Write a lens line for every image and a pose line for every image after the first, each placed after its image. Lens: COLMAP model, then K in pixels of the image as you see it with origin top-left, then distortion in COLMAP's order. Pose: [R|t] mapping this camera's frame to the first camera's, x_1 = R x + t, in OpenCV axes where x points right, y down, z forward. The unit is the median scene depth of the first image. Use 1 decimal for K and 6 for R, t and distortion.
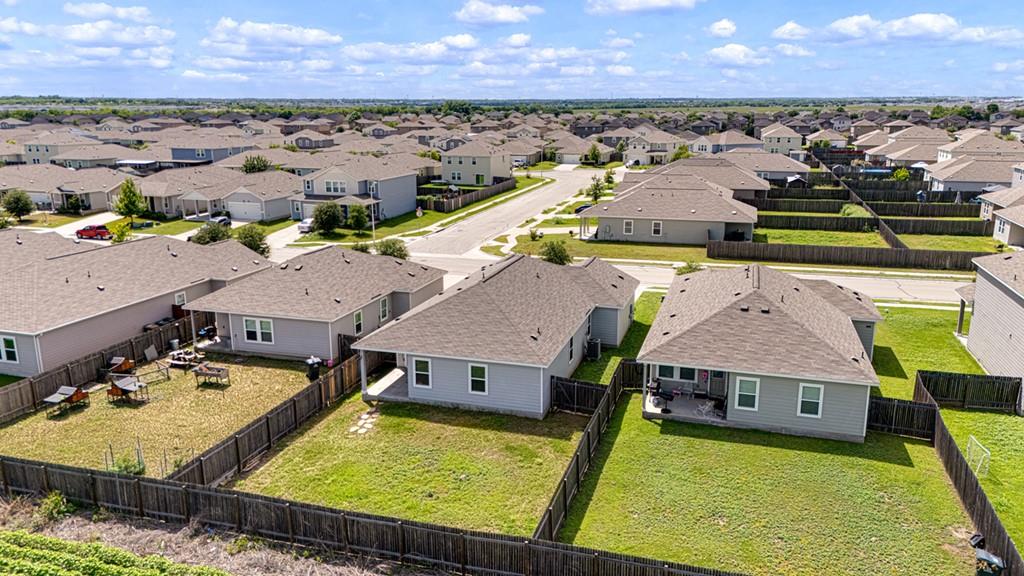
lens RADIAL K [[752.8, 0, 508.0], [0, 752.8, 284.3], [0, 0, 1]] dist [0.091762, -0.126957]
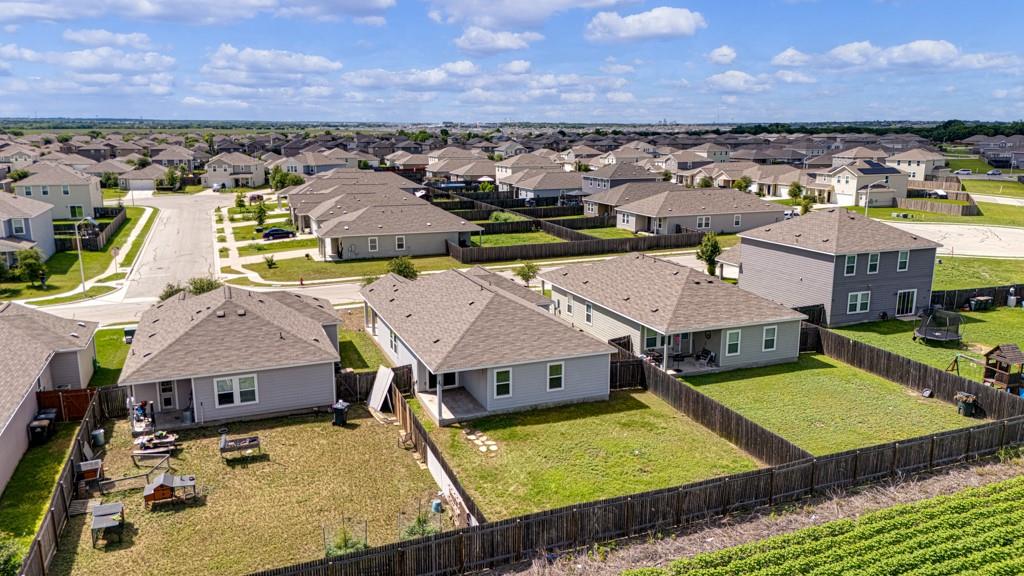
lens RADIAL K [[752.8, 0, 508.0], [0, 752.8, 284.3], [0, 0, 1]] dist [0.091762, -0.126957]
pose [[0.776651, -0.124017, 0.617603, -0.725499], [0.141524, 0.989717, 0.020768, -0.036657], [-0.613828, 0.071276, 0.786216, 0.176622]]
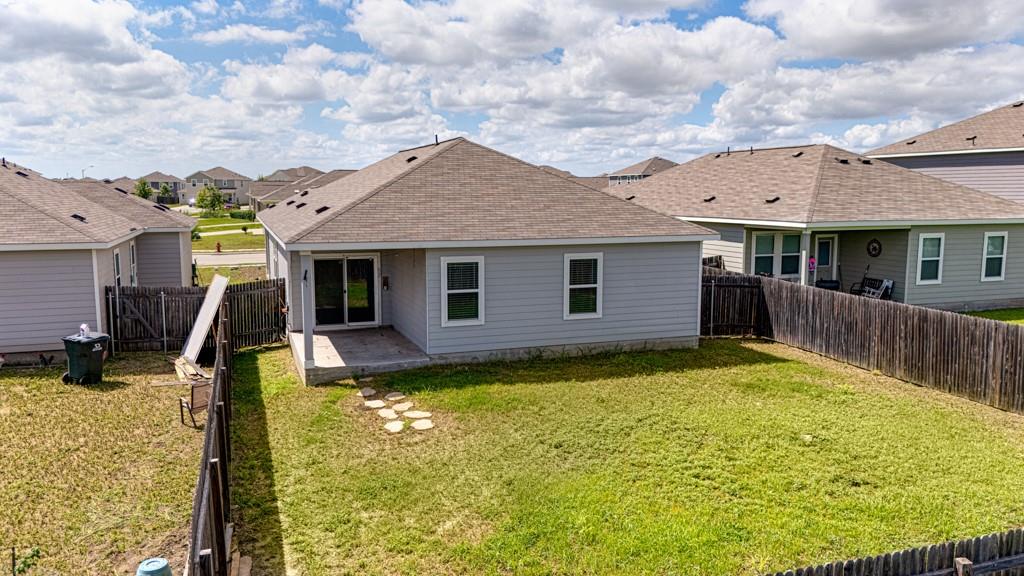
lens RADIAL K [[752.8, 0, 508.0], [0, 752.8, 284.3], [0, 0, 1]] dist [0.091762, -0.126957]
pose [[0.793207, -0.068862, 0.605046, -0.362519], [0.135062, 0.988733, -0.064533, 0.145414], [-0.593785, 0.132906, 0.793571, 0.626082]]
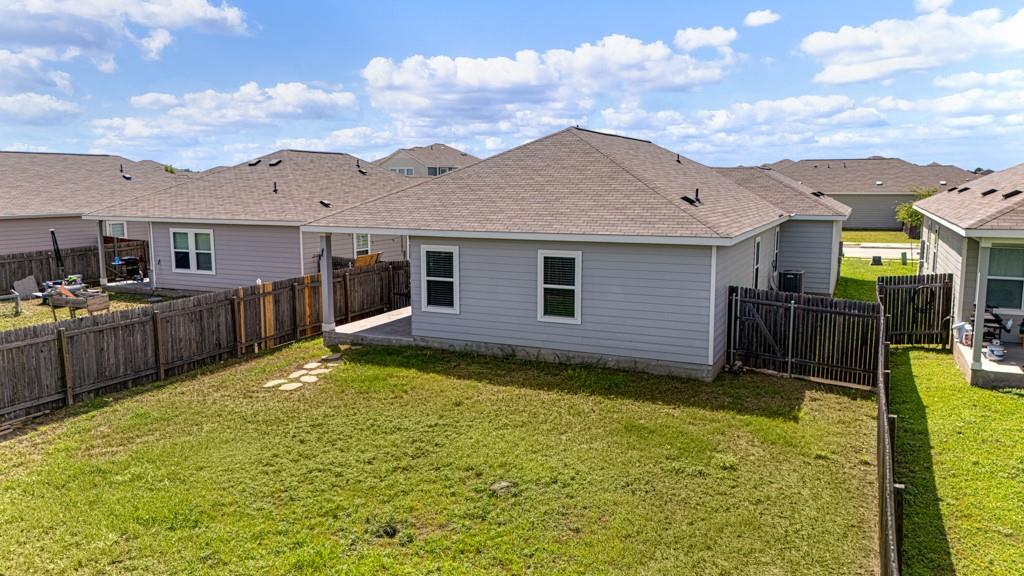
lens RADIAL K [[752.8, 0, 508.0], [0, 752.8, 284.3], [0, 0, 1]] dist [0.091762, -0.126957]
pose [[0.991500, 0.020973, -0.128403, -0.012492], [-0.033478, 0.994816, -0.096020, 0.163184], [0.125723, 0.099502, 0.987063, 0.546145]]
